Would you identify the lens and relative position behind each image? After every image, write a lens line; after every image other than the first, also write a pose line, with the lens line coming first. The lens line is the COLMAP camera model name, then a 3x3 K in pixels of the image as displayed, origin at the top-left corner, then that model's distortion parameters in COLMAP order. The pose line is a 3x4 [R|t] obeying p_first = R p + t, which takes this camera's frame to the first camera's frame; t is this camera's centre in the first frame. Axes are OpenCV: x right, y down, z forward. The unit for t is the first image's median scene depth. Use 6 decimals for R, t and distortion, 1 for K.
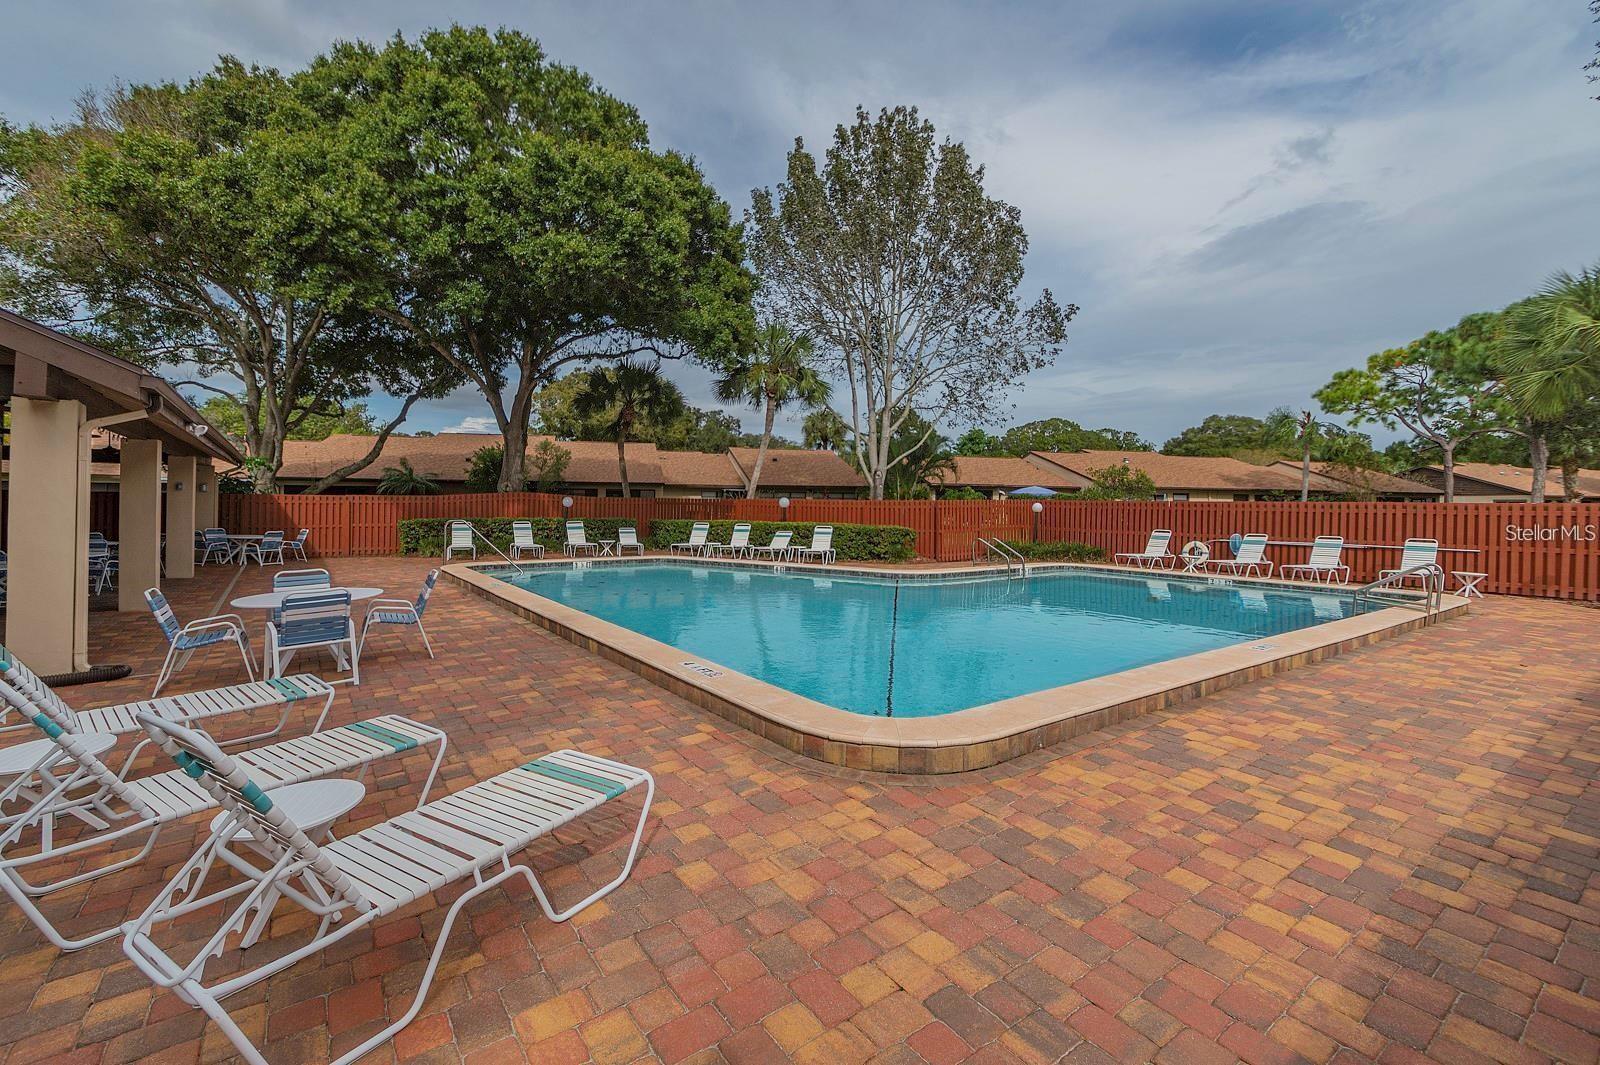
lens RADIAL K [[665.5, 0, 800.0], [0, 665.5, 532.5], [0, 0, 1]] dist [-0.023400, 0.000071]
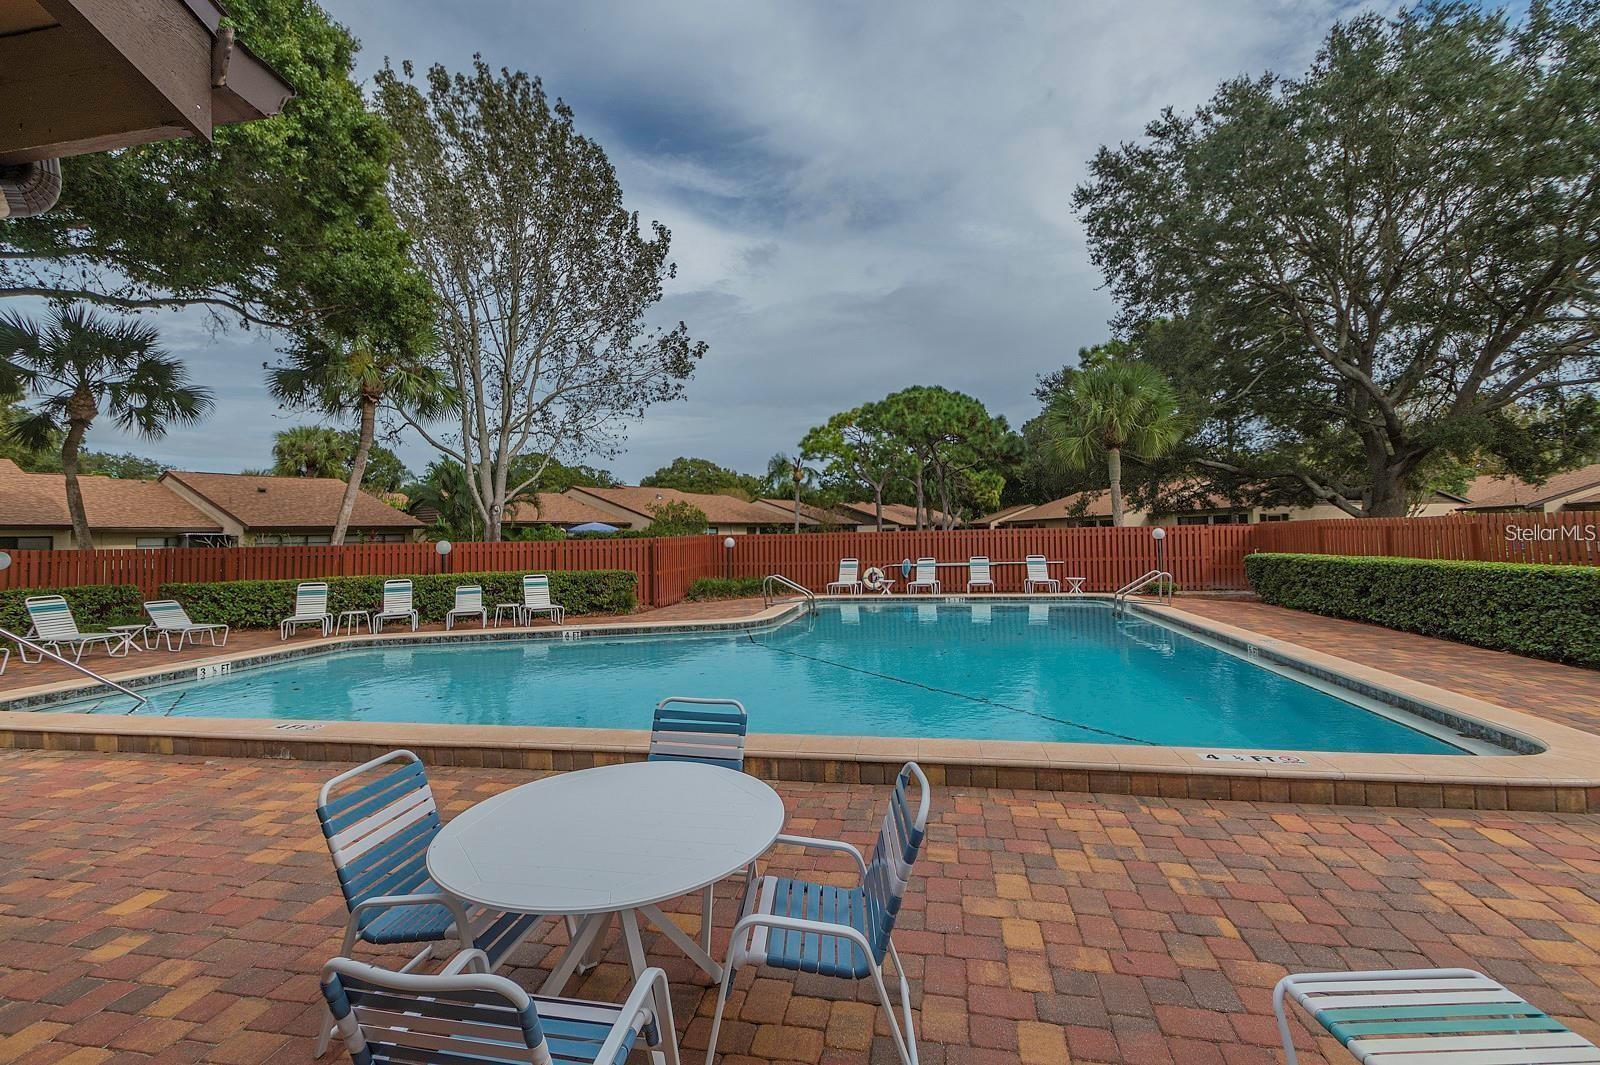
lens RADIAL K [[691.6, 0, 800.0], [0, 691.6, 532.5], [0, 0, 1]] dist [0.031300, -0.000001]
pose [[0.748877, -0.022163, 0.662338, -0.210914], [0.059506, 0.997652, -0.033897, -0.010744], [-0.660032, 0.064798, 0.748438, 0.142774]]
